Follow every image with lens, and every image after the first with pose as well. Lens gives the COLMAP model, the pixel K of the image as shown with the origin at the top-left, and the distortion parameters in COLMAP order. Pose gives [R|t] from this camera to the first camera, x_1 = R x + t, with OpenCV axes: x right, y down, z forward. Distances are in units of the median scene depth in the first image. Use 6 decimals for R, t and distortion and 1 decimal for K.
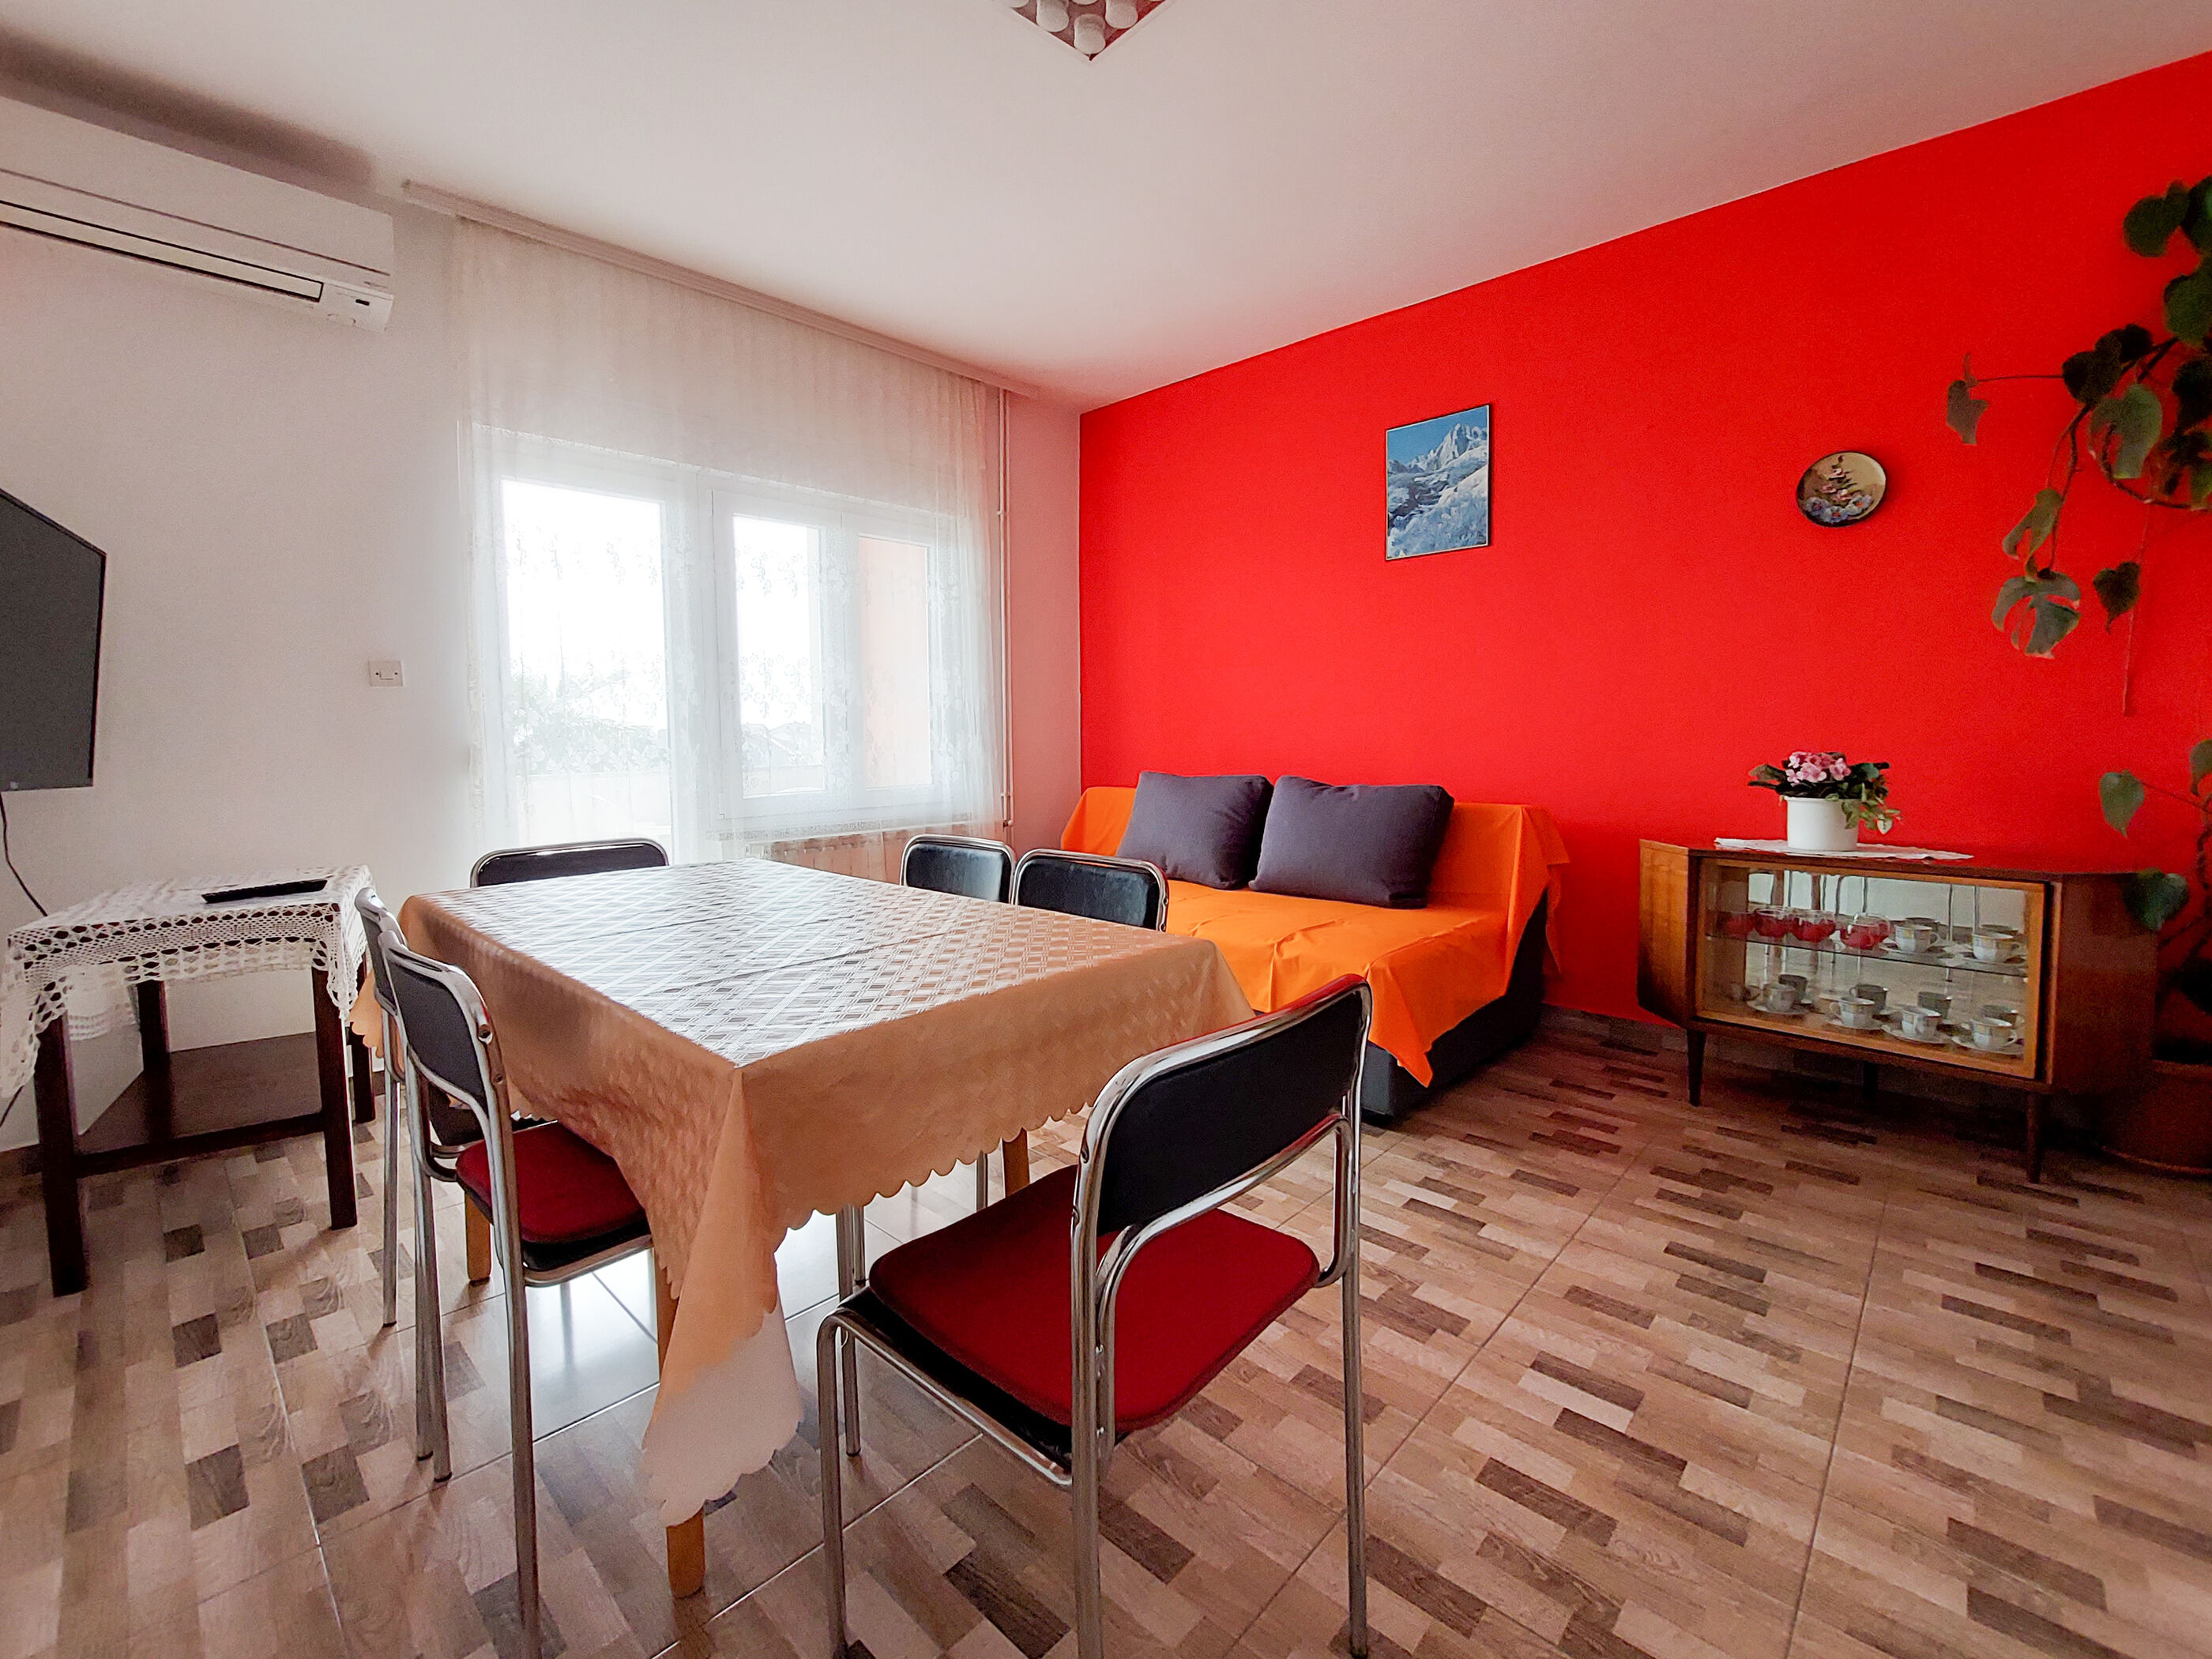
lens RADIAL K [[918.7, 0, 1116.3], [0, 918.7, 800.7], [0, 0, 1]] dist [-0.023198, -0.000303]
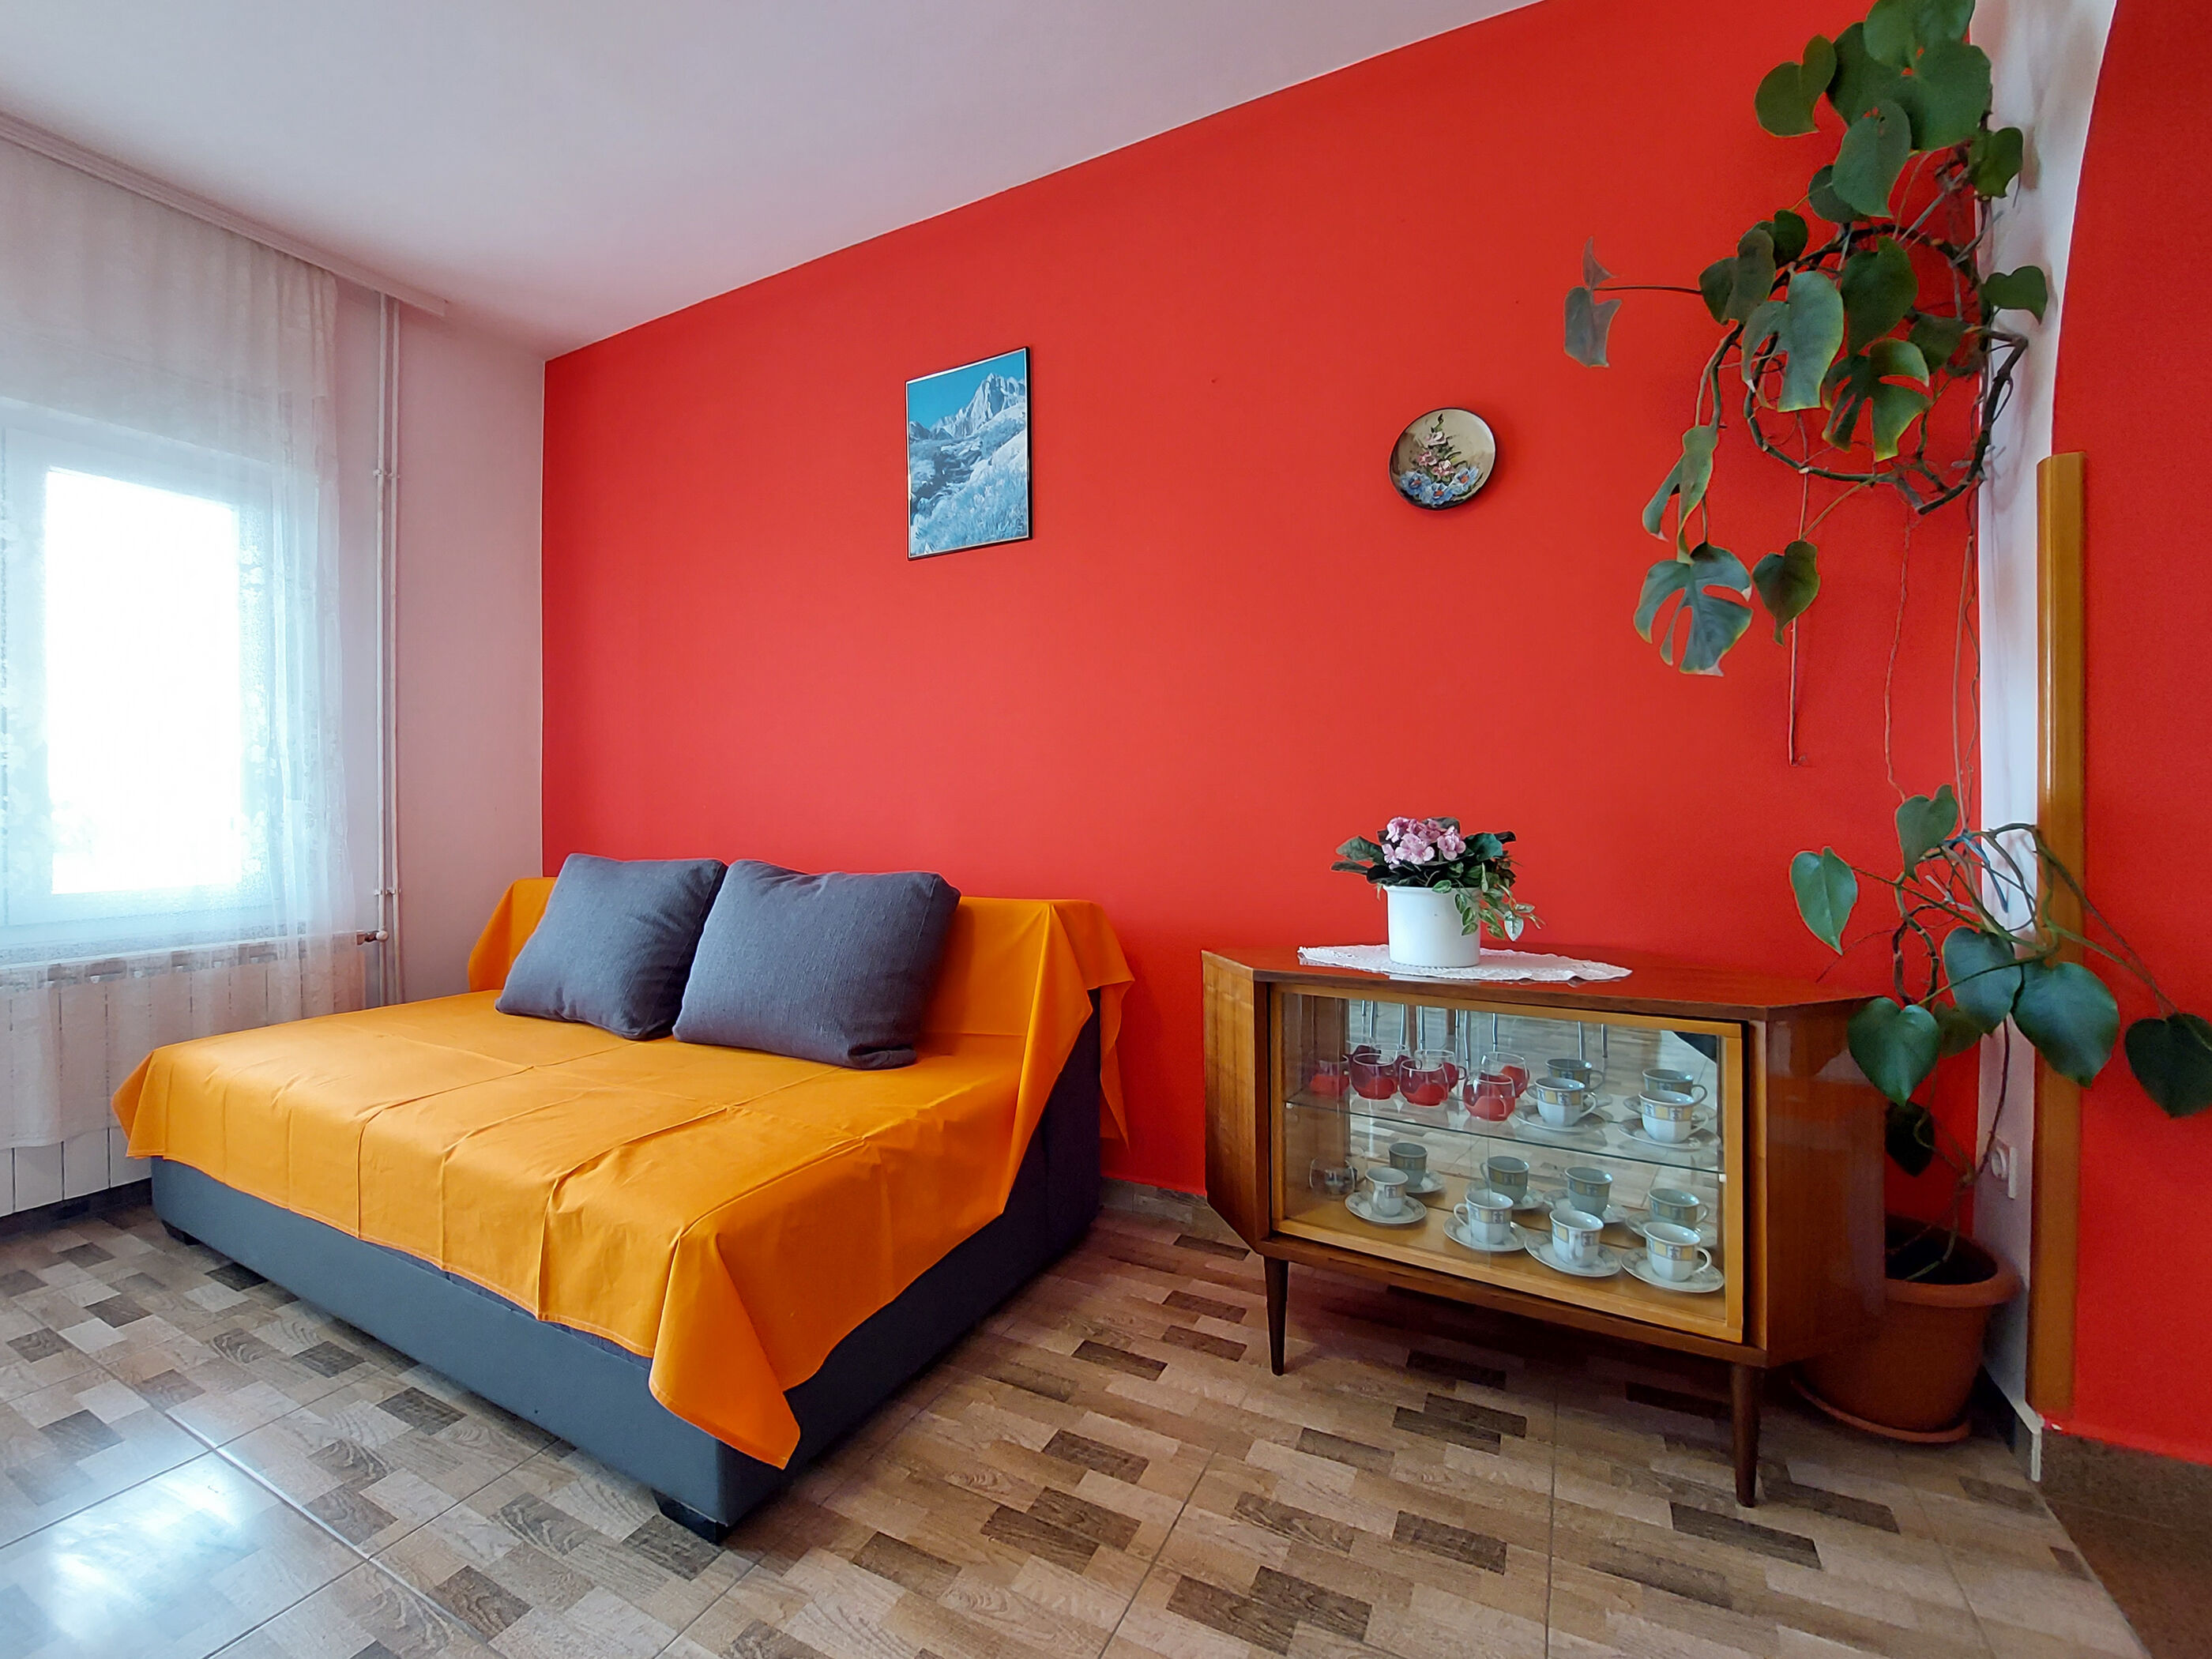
lens RADIAL K [[901.6, 0, 1106.2], [0, 901.6, 820.0], [0, 0, 1]] dist [-0.019701, 0.000193]
pose [[0.960544, -0.004705, 0.278087, 0.351541], [0.021328, 0.998159, -0.056782, -0.018543], [-0.277307, 0.060473, 0.958876, 0.412609]]
